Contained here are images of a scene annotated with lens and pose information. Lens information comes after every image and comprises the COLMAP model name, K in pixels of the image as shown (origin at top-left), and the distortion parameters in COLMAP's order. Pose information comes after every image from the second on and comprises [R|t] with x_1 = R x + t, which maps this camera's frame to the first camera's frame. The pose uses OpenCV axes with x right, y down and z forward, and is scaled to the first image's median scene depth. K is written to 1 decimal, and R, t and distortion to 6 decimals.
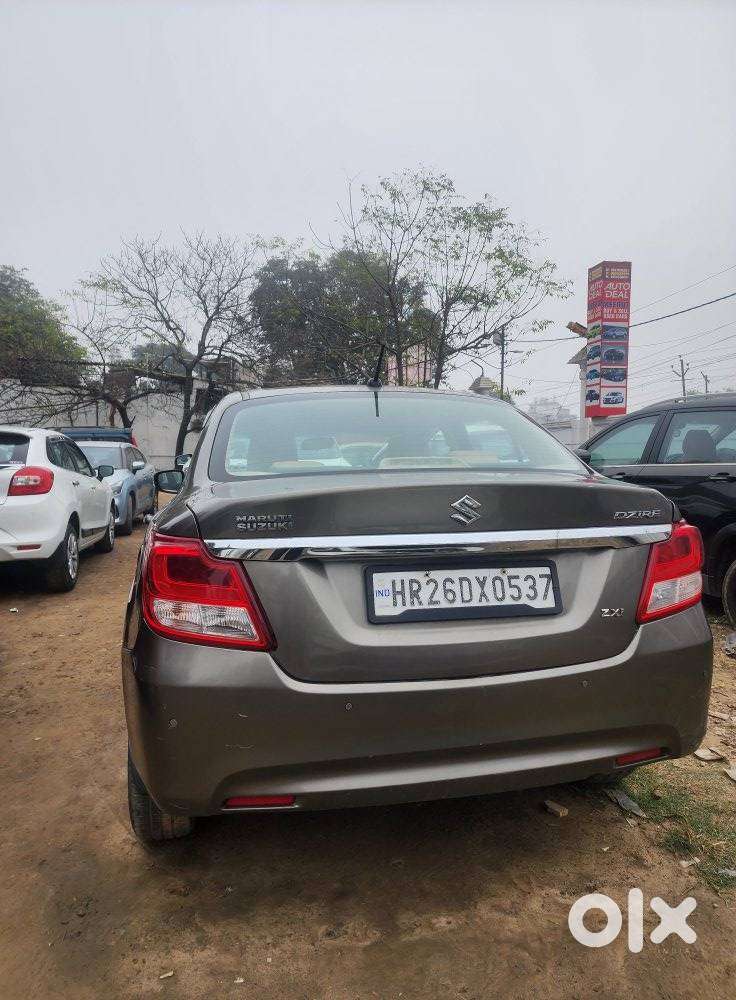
lens RADIAL K [[683.1, 0, 360.4], [0, 683.1, 476.6], [0, 0, 1]] dist [0.079265, -0.076886]
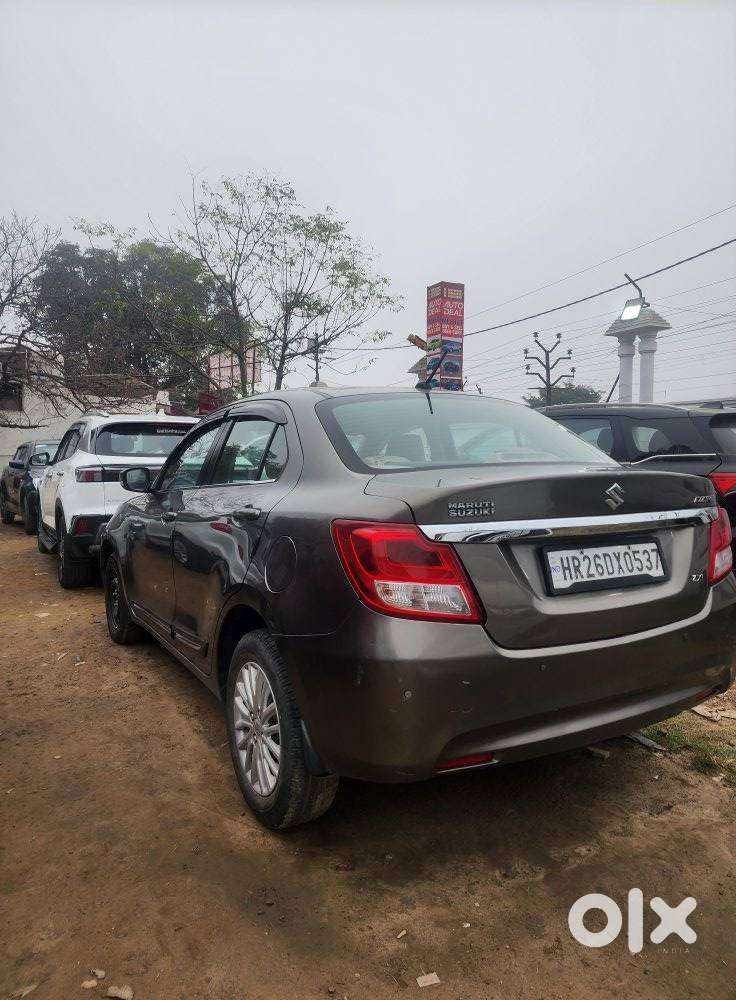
lens RADIAL K [[683.1, 0, 353.2], [0, 683.1, 473.4], [0, 0, 1]] dist [0.079265, -0.076886]
pose [[0.955214, -0.003796, 0.295891, -0.630303], [0.006199, 0.999955, -0.007183, 0.015967], [-0.295850, 0.008695, 0.955195, -0.003210]]
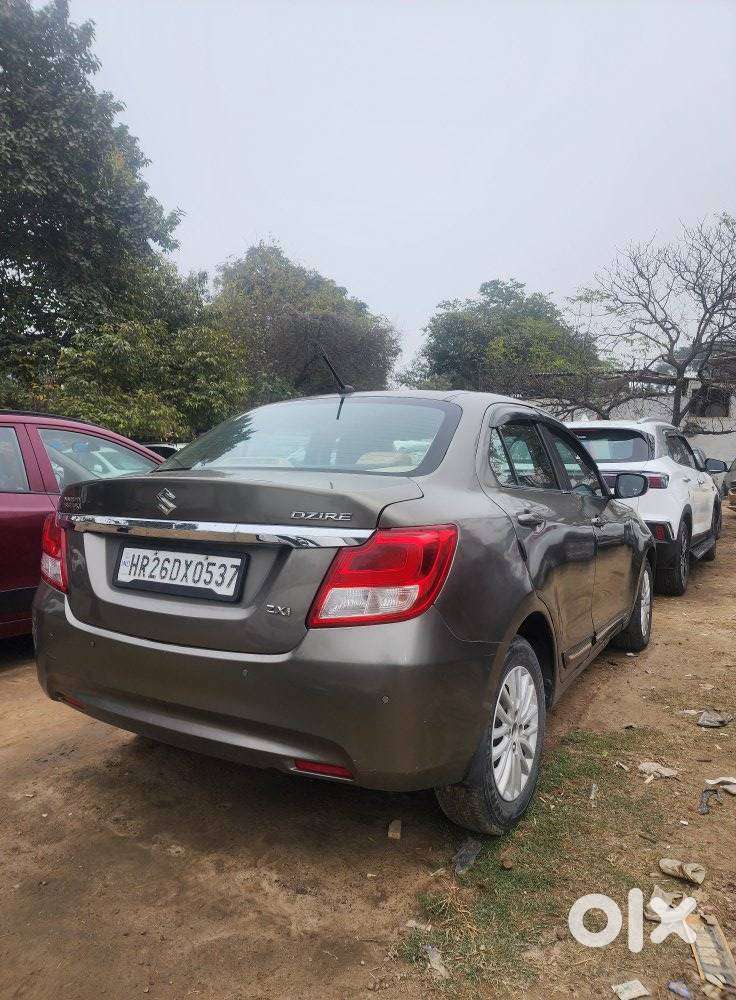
lens RADIAL K [[683.1, 0, 368.9], [0, 683.1, 480.1], [0, 0, 1]] dist [0.079265, -0.076886]
pose [[0.710419, 0.019934, -0.703497, 1.240757], [-0.024133, 0.999701, 0.003956, -0.000058], [0.703365, 0.014167, 0.710688, 0.406054]]
